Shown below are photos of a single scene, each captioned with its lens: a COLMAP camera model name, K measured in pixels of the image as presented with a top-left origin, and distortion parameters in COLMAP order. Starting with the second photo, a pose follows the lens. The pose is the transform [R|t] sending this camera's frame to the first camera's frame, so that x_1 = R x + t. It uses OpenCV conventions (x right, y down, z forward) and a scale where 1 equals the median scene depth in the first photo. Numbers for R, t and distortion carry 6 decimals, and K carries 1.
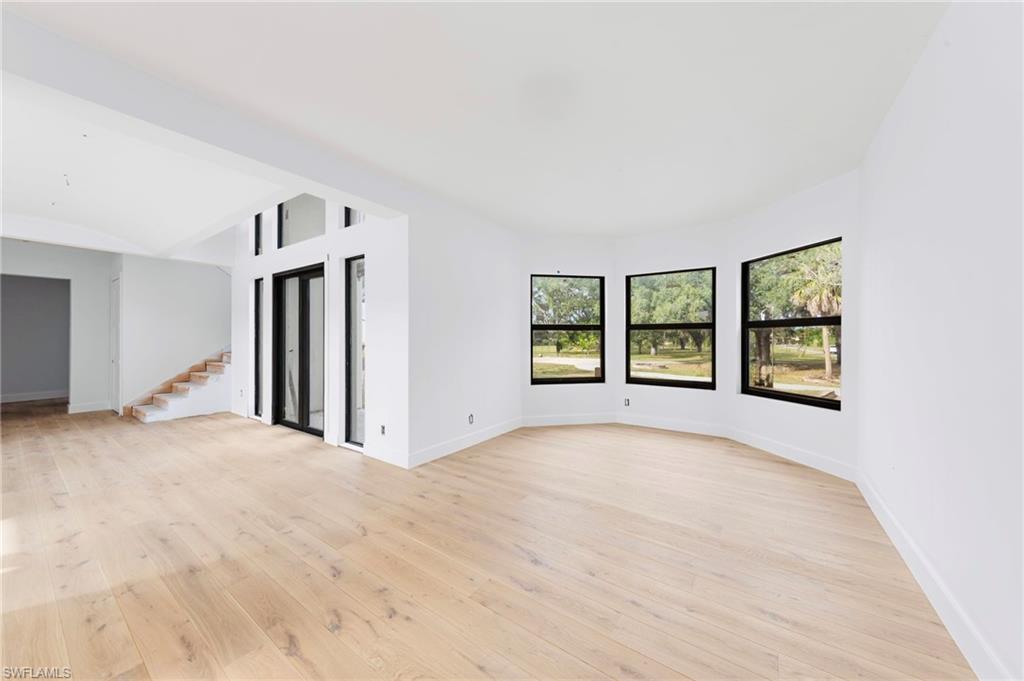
lens RADIAL K [[352.3, 0, 512.0], [0, 352.3, 340.5], [0, 0, 1]] dist [0.001375, 0.000177]
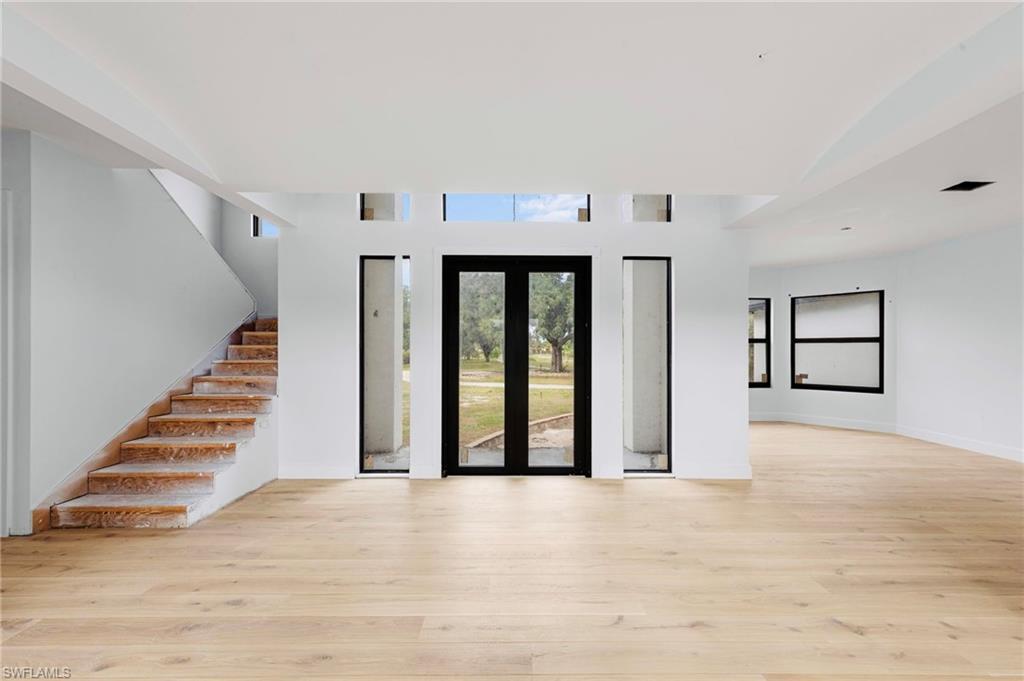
lens RADIAL K [[378.0, 0, 515.1], [0, 378.0, 347.9], [0, 0, 1]] dist [0.003016, 0.000367]
pose [[0.822017, 0.001955, 0.569460, -1.288286], [0.003446, 0.999959, -0.008407, -0.005398], [-0.569452, 0.008873, 0.821976, 0.424526]]
